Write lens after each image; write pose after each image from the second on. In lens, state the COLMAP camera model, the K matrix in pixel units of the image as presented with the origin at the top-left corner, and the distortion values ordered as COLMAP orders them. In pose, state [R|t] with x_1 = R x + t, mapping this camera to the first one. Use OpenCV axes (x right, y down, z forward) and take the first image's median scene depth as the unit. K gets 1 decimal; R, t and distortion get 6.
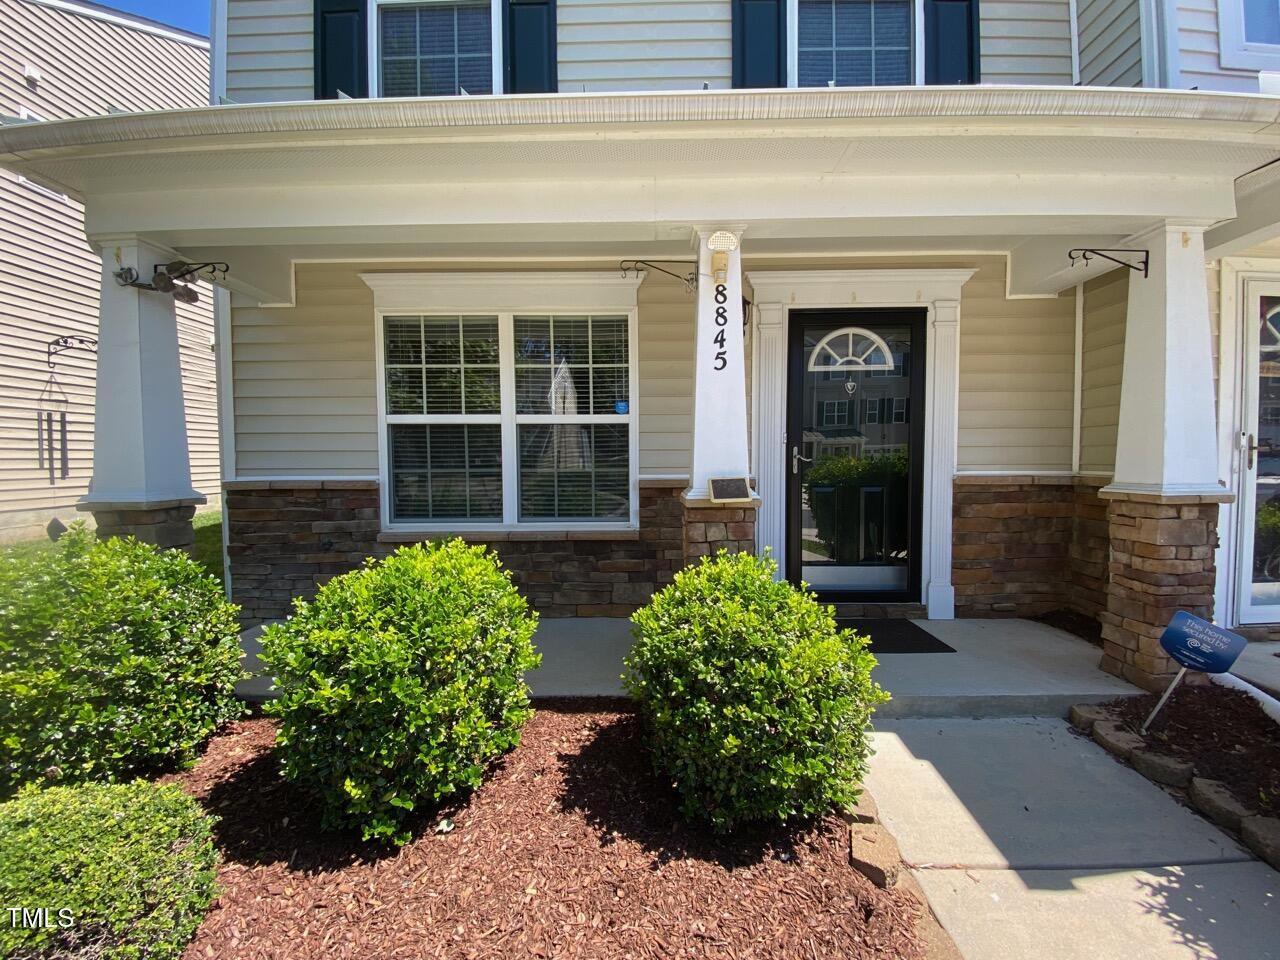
lens RADIAL K [[516.4, 0, 640.4], [0, 516.4, 478.9], [0, 0, 1]] dist [0.006555, -0.003385]
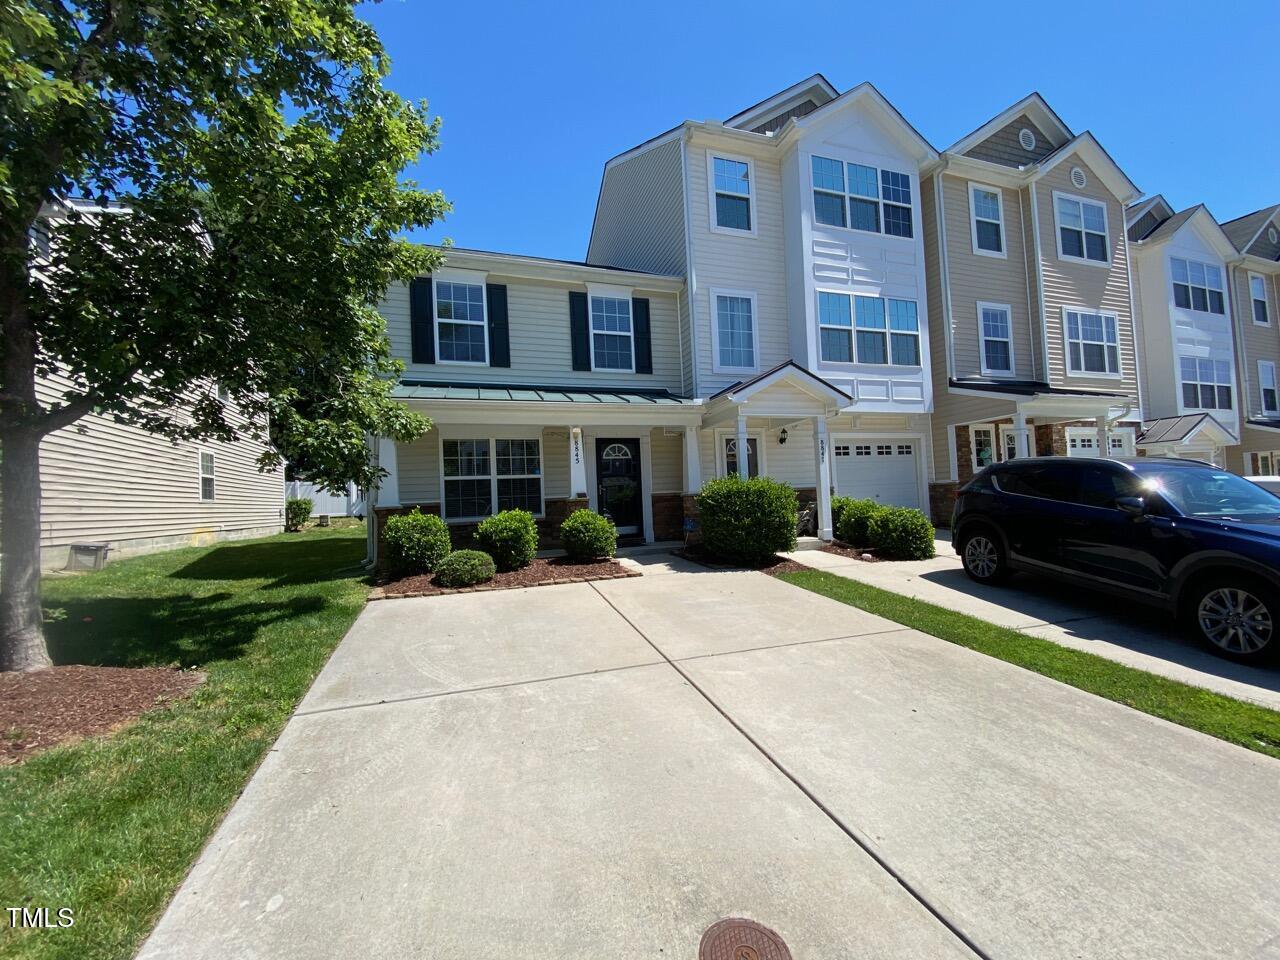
lens RADIAL K [[516.4, 0, 643.7], [0, 516.4, 485.5], [0, 0, 1]] dist [0.006555, -0.003385]
pose [[0.937565, -0.024929, 0.346915, -0.463496], [0.052384, 0.996171, -0.069990, 0.152845], [-0.343842, 0.083793, 0.935281, -1.760612]]
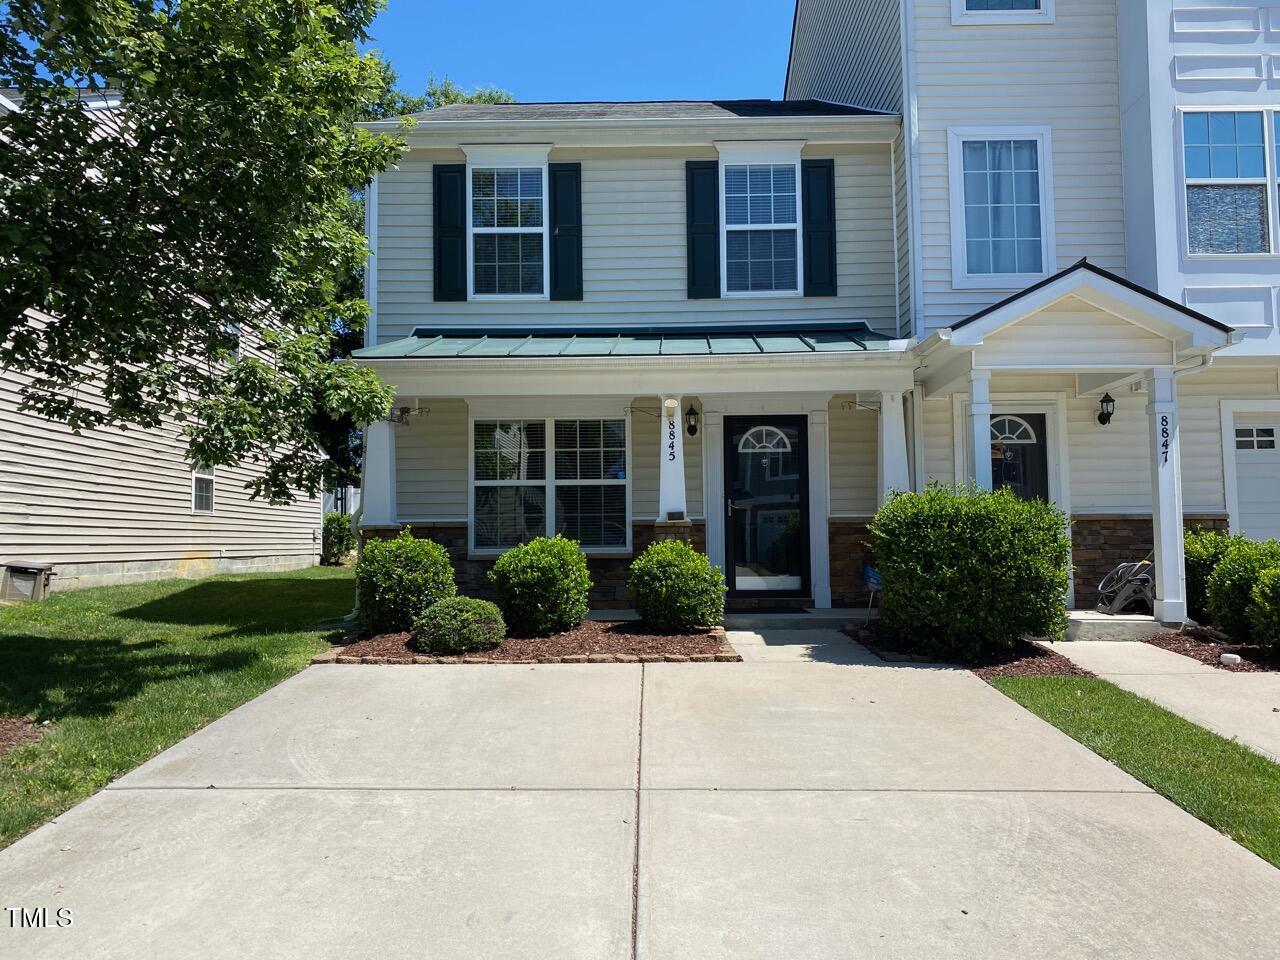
lens RADIAL K [[981.7, 0, 642.0], [0, 981.7, 474.5], [0, 0, 1]] dist [0.006179, 0.006482]
pose [[0.999869, -0.002435, 0.016002, -0.020584], [0.004179, 0.993937, -0.109872, 0.193850], [-0.015637, 0.109925, 0.993817, -2.033076]]
